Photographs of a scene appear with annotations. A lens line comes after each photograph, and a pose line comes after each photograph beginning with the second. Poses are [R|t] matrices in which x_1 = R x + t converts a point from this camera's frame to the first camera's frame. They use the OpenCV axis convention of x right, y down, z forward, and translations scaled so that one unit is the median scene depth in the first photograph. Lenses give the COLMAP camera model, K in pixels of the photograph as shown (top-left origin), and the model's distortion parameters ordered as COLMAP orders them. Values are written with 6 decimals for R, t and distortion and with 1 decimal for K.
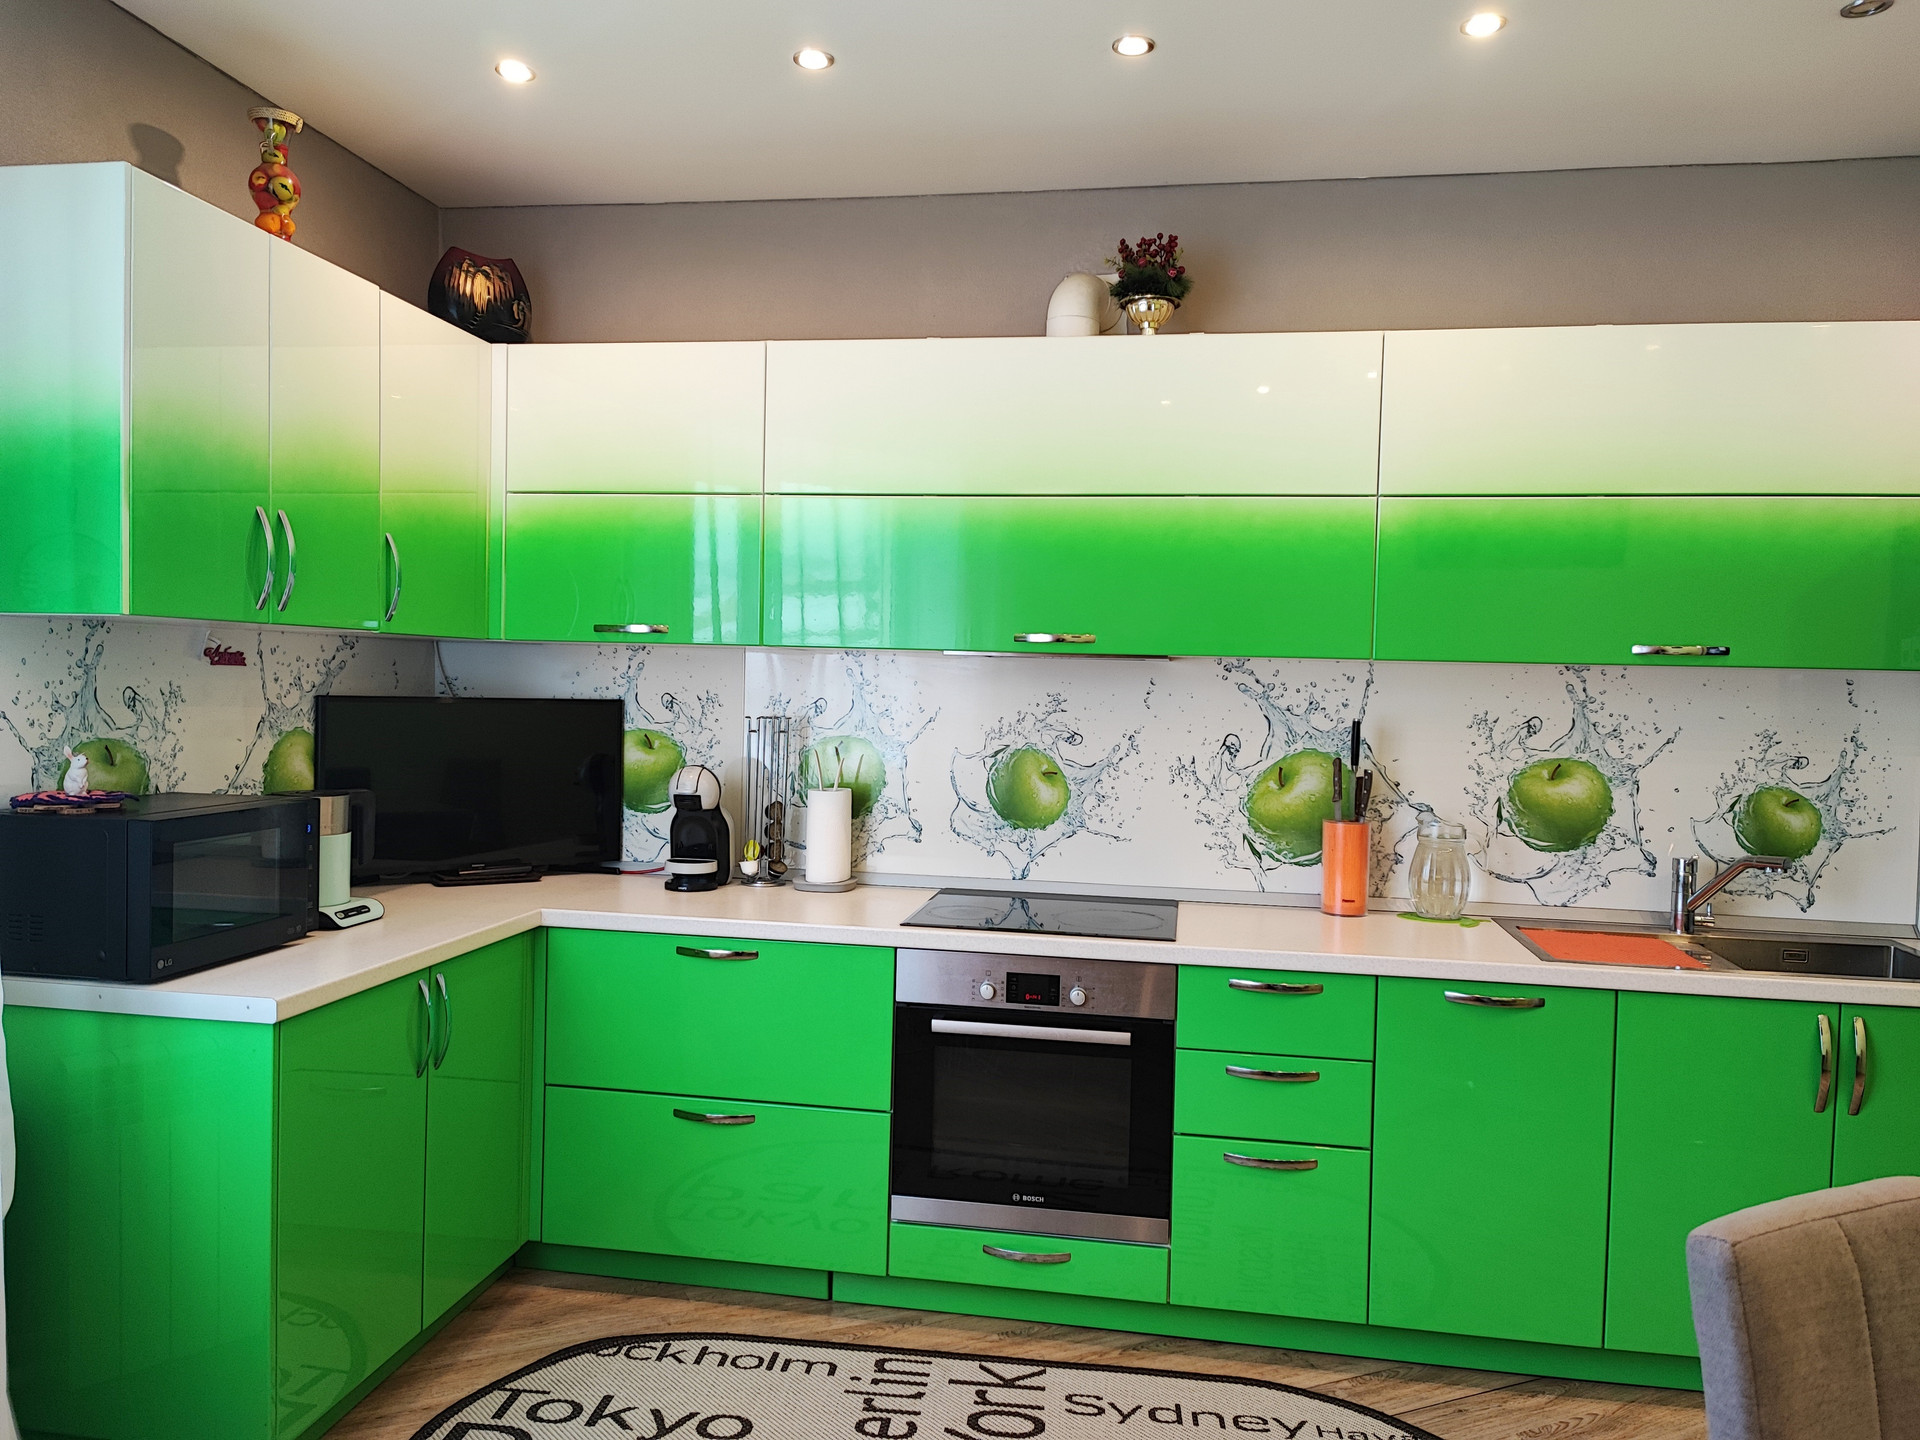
lens RADIAL K [[1377.0, 0, 961.9], [0, 1377.0, 723.4], [0, 0, 1]] dist [0.050687, -0.052475]
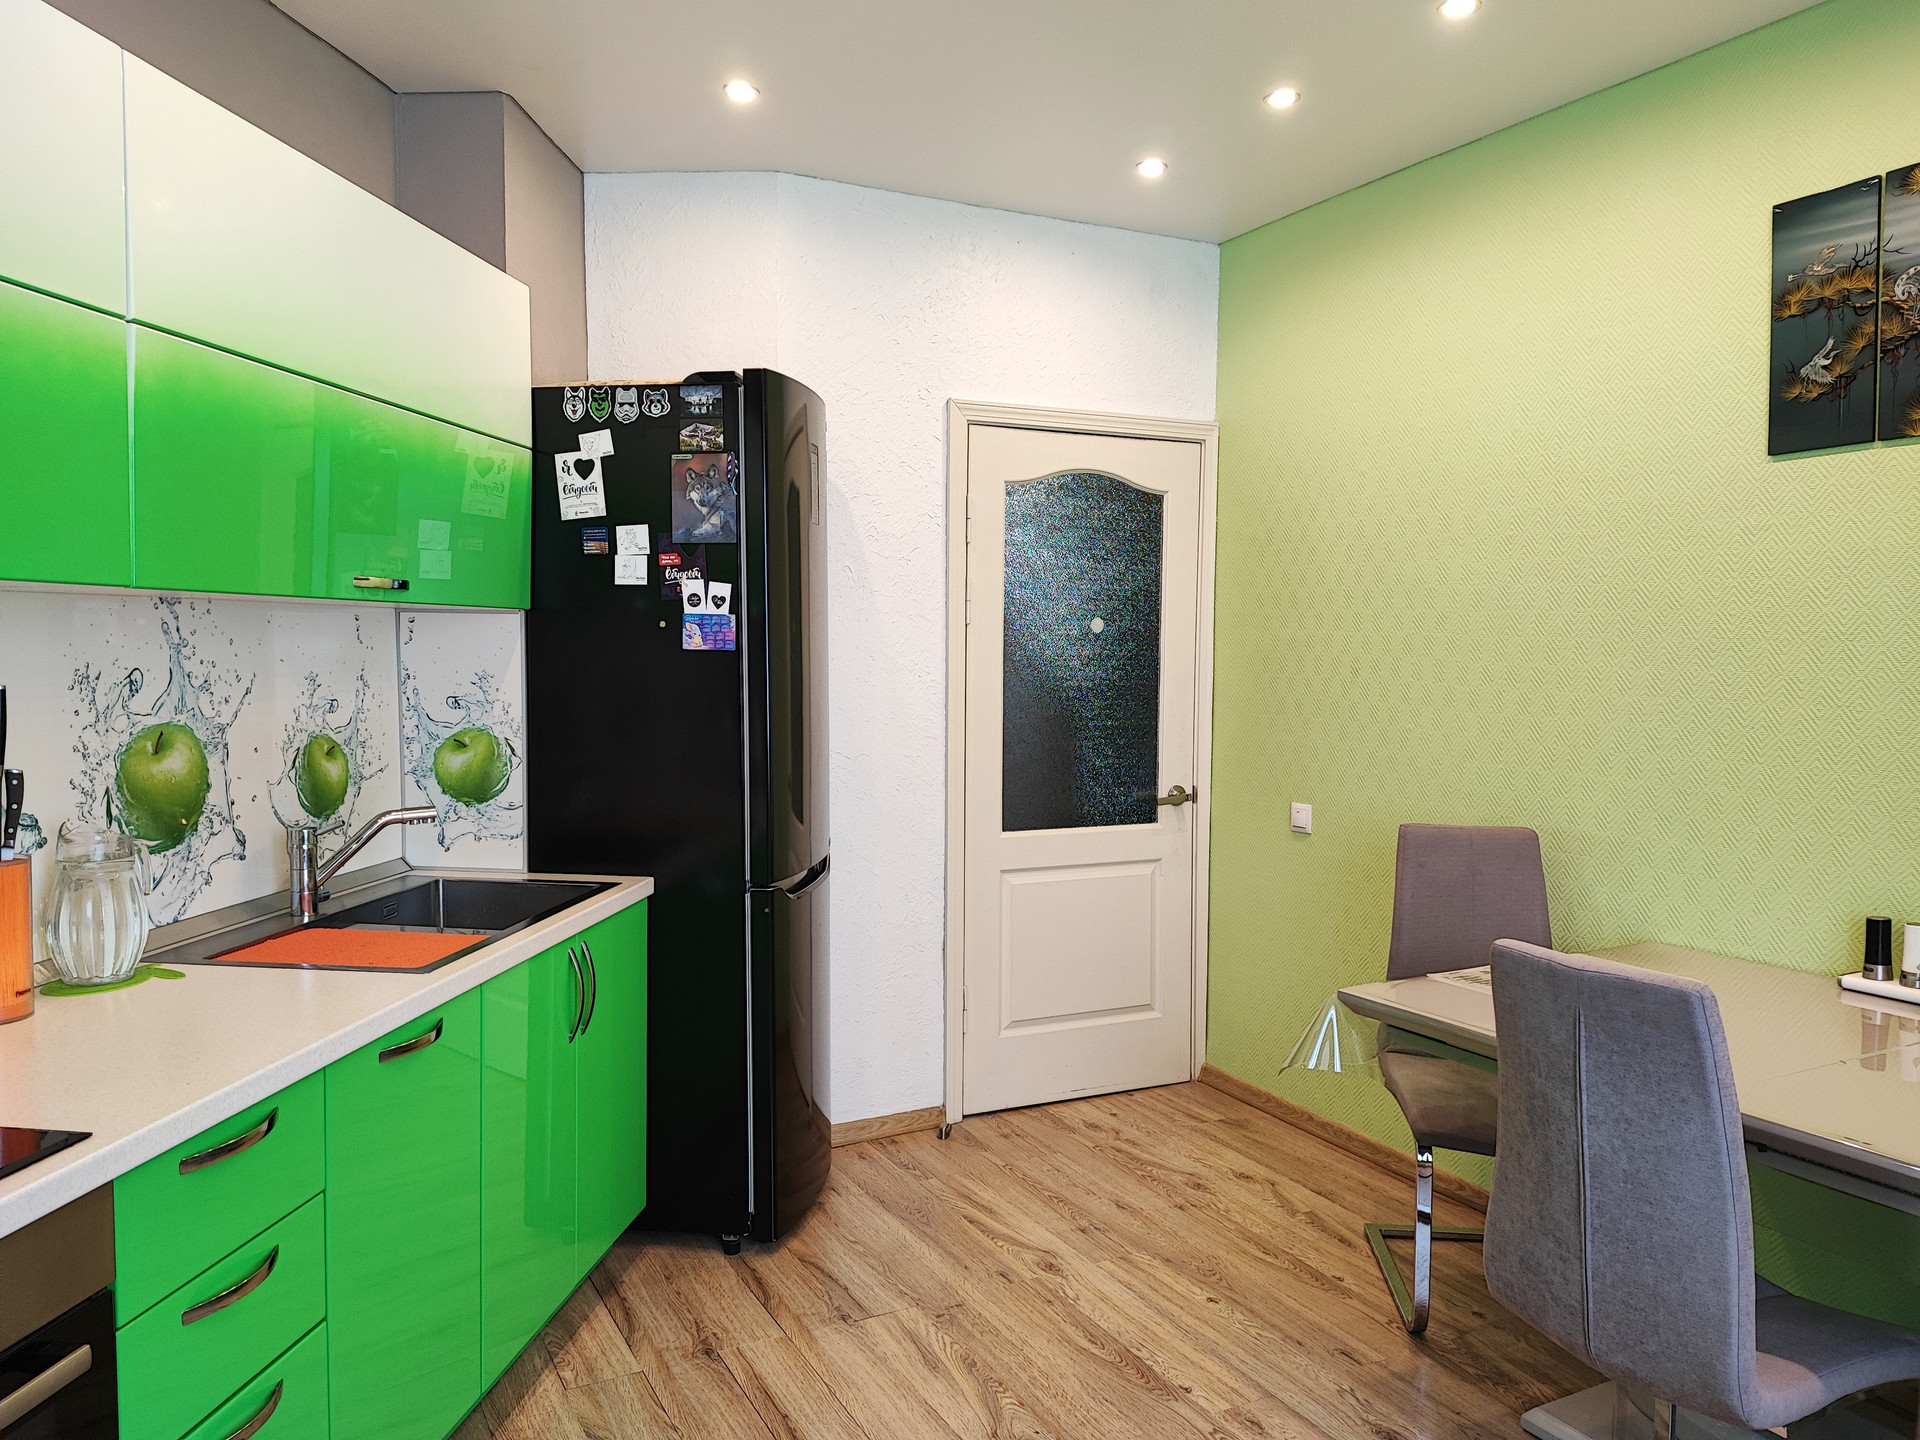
lens RADIAL K [[1377.0, 0, 954.7], [0, 1377.0, 722.1], [0, 0, 1]] dist [0.051001, -0.065040]
pose [[-0.040209, -0.082349, 0.995792, -0.323903], [0.024295, 0.996223, 0.083366, -0.027318], [-0.998896, 0.027545, -0.038056, 0.624542]]
